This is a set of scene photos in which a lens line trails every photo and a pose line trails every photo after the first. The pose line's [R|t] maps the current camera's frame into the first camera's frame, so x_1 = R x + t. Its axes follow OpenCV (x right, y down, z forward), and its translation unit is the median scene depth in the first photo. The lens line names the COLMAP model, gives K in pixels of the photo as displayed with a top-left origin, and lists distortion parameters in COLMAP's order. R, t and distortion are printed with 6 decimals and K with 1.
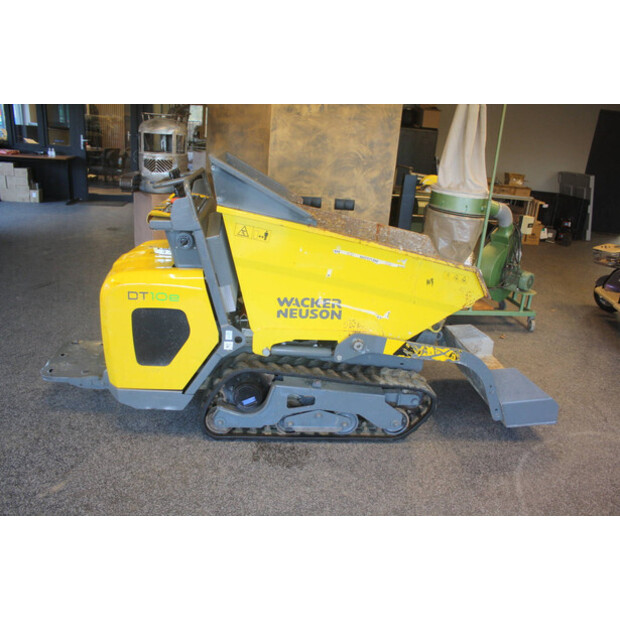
lens RADIAL K [[518.1, 0, 297.5], [0, 518.1, 351.4], [0, 0, 1]] dist [-0.143313, 0.128463]
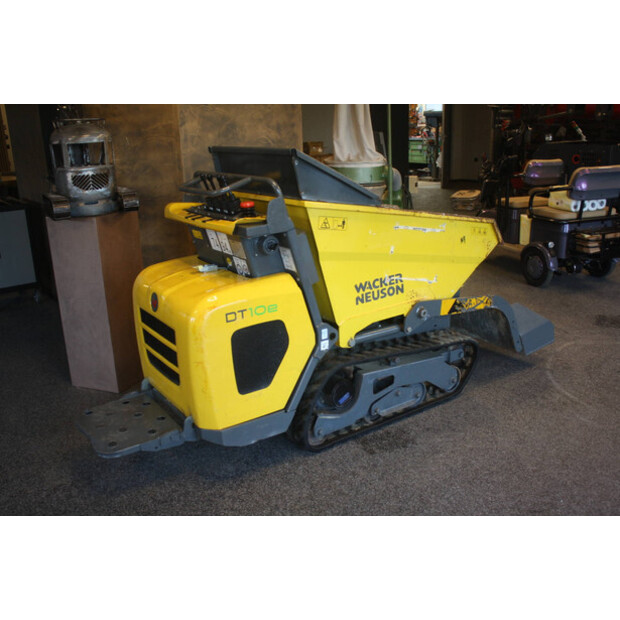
lens RADIAL K [[609.9, 0, 307.8], [0, 609.9, 347.0], [0, 0, 1]] dist [-0.084771, 0.000000]
pose [[0.860700, -0.273050, 0.429697, -0.615752], [0.290182, 0.956601, 0.026623, -0.045316], [-0.418318, 0.101775, 0.902581, 0.001508]]
